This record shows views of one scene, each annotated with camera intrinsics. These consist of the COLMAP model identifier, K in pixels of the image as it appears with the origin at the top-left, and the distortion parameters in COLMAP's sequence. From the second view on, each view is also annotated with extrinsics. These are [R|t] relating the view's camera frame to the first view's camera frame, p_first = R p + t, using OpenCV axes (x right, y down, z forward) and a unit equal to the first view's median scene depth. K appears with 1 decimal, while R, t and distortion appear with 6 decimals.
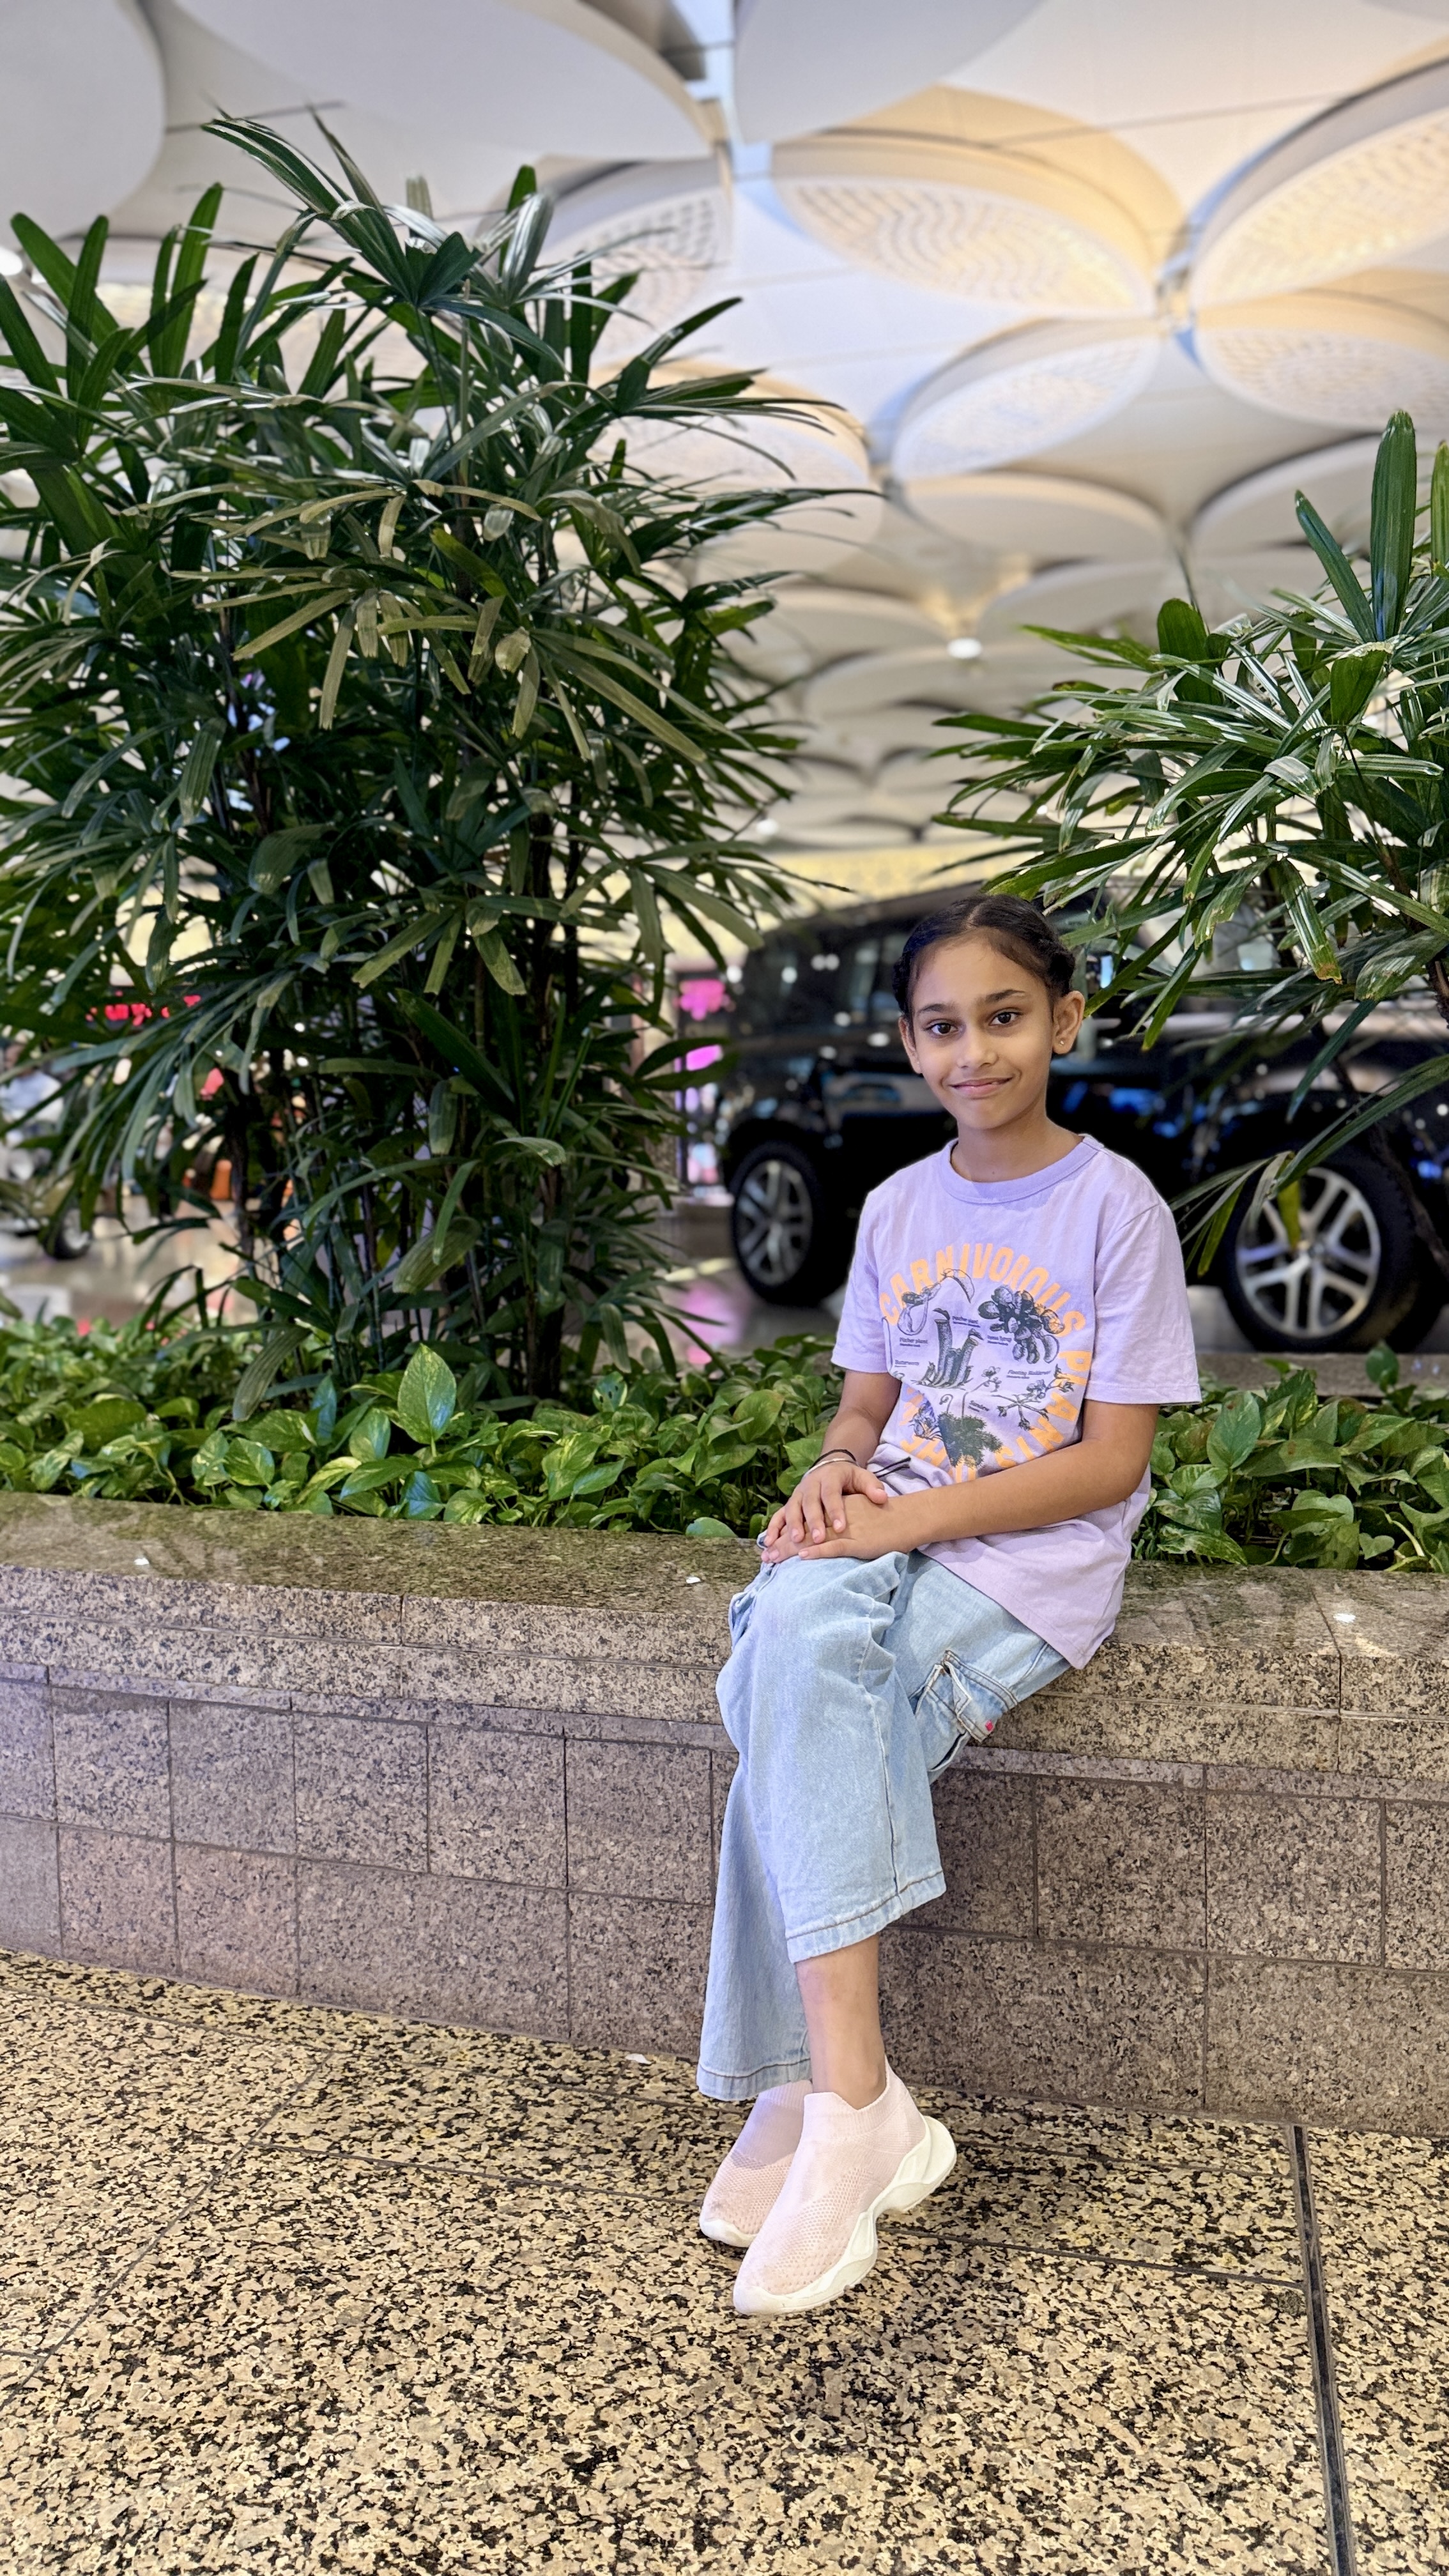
lens RADIAL K [[1764.1, 0, 724.5], [0, 1764.1, 1288.0], [0, 0, 1]] dist [0.005852, -0.038055]
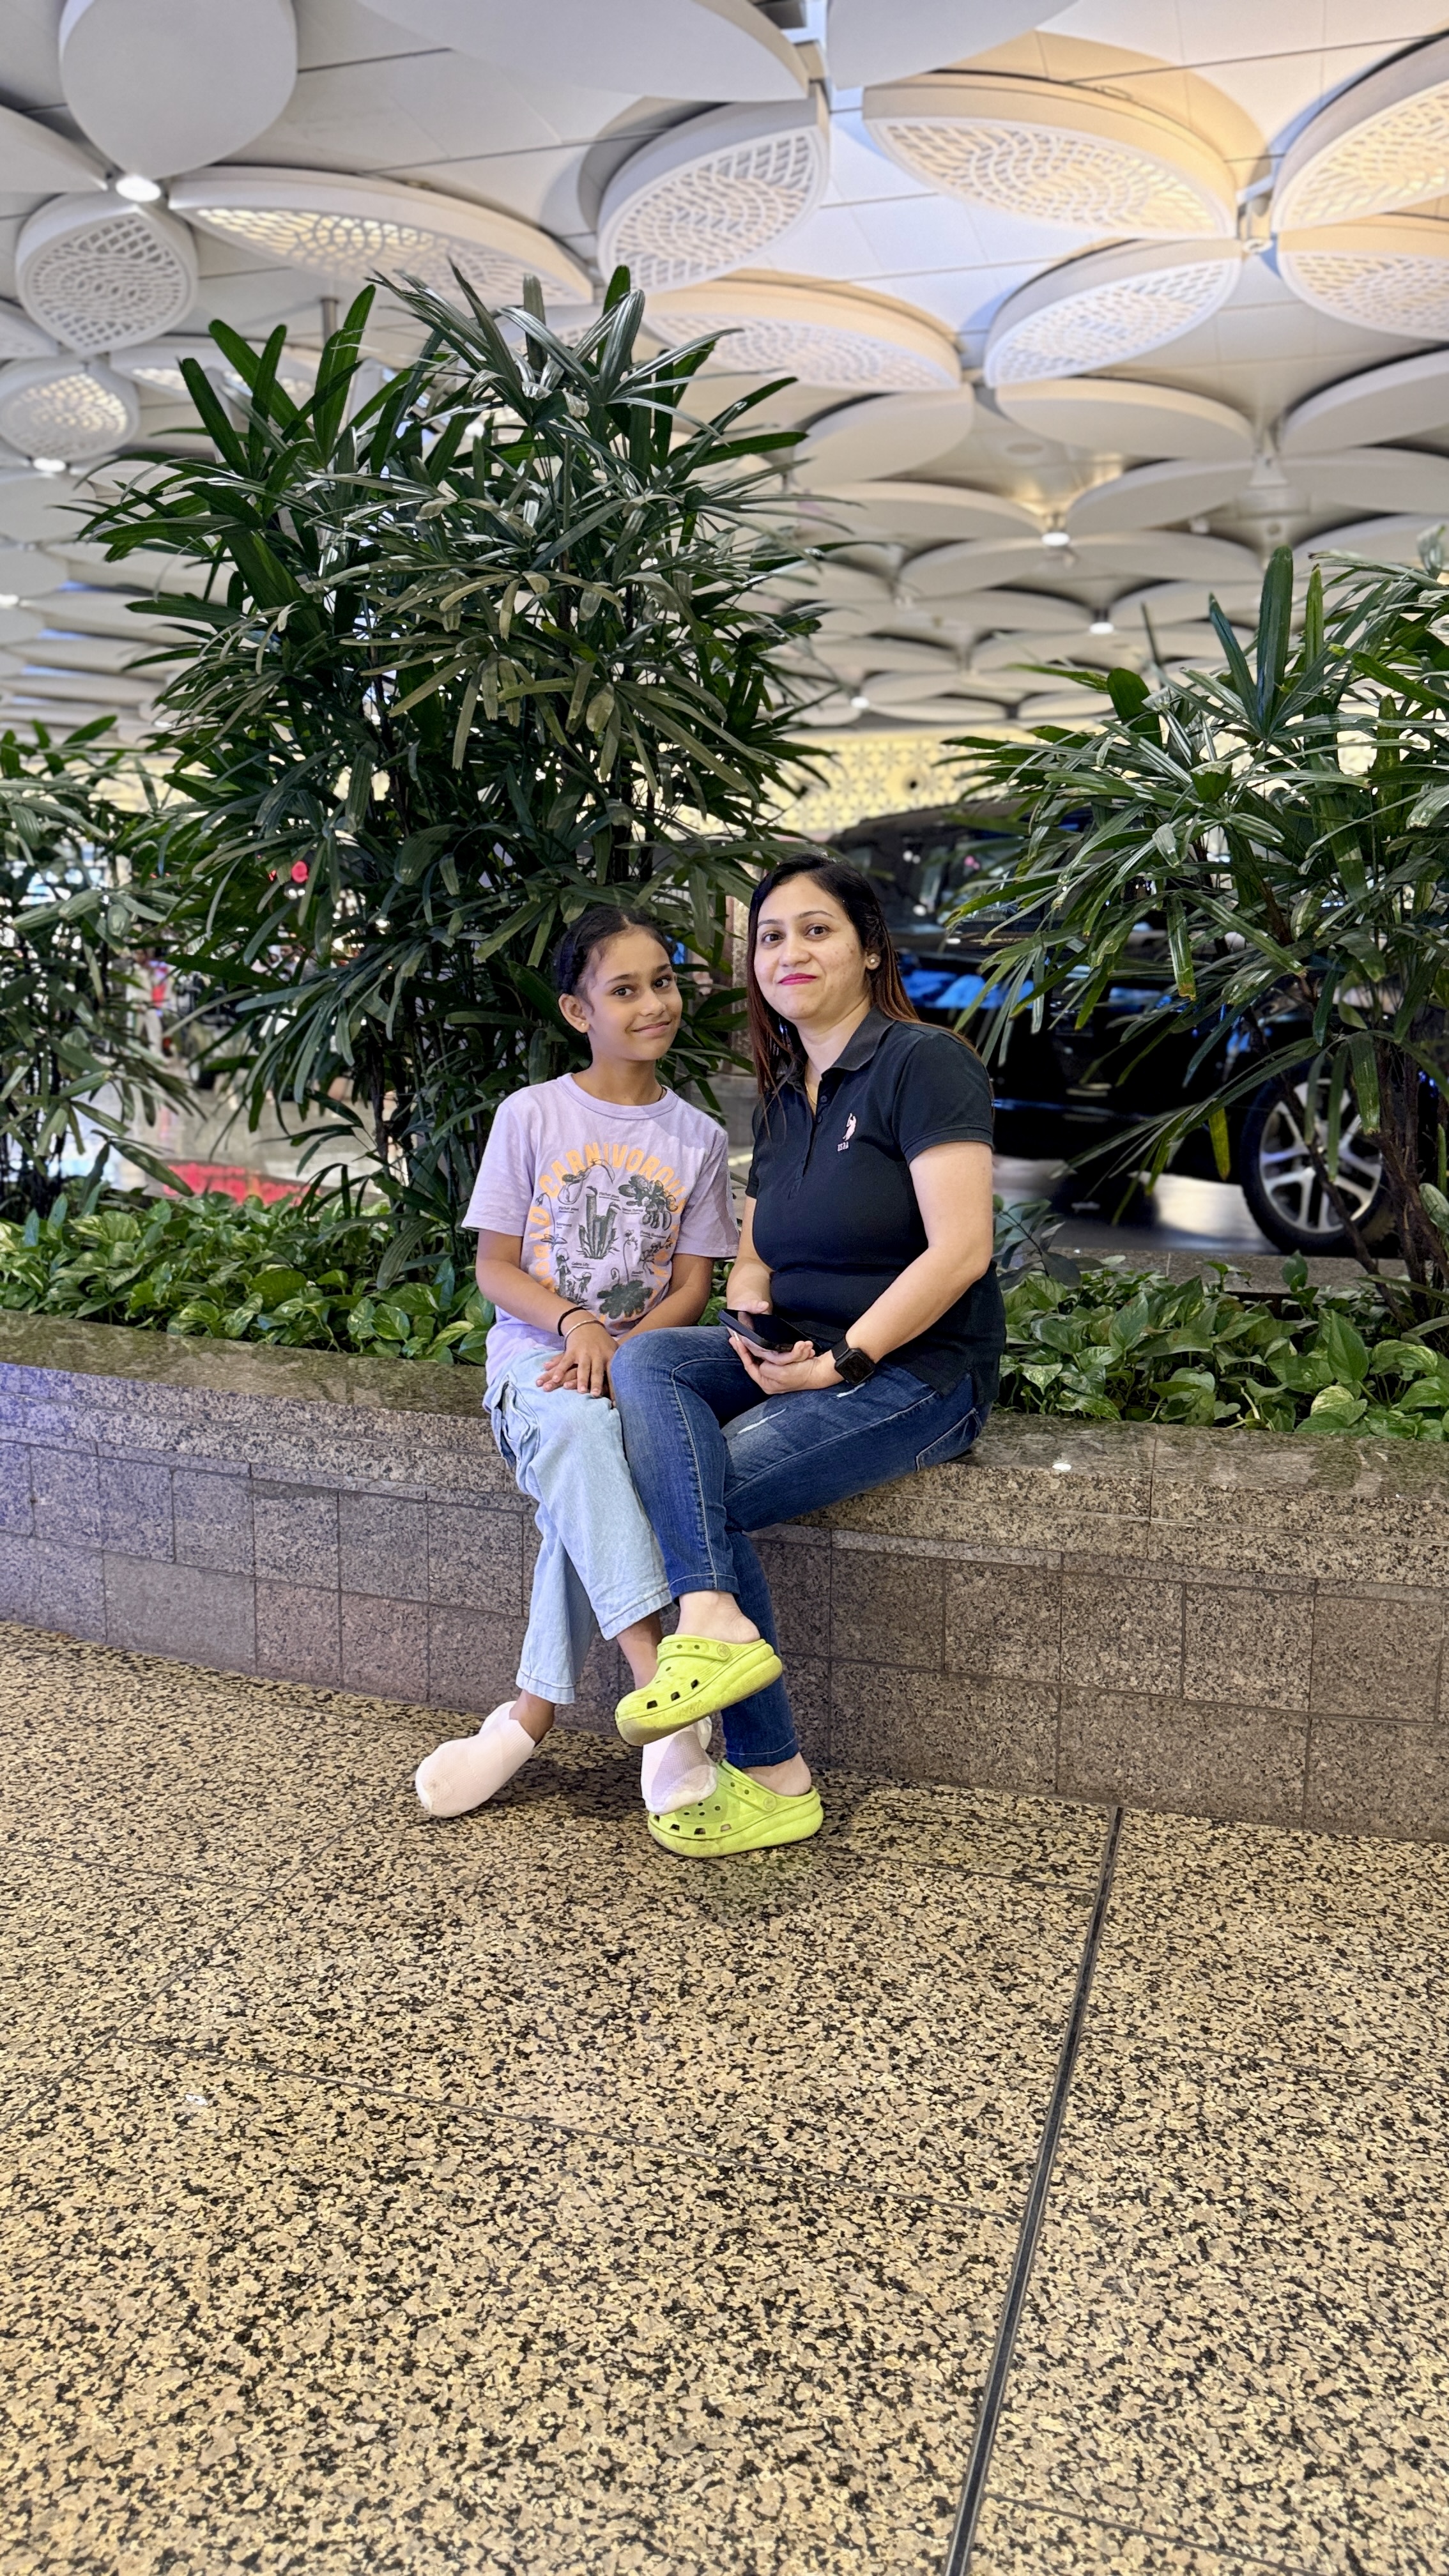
lens RADIAL K [[1764.1, 0, 724.5], [0, 1764.1, 1288.0], [0, 0, 1]] dist [0.005852, -0.038055]
pose [[0.998385, 0.029400, -0.048618, 0.055967], [-0.025644, 0.996766, 0.076158, -0.042602], [0.050700, -0.074789, 0.995910, -0.381867]]
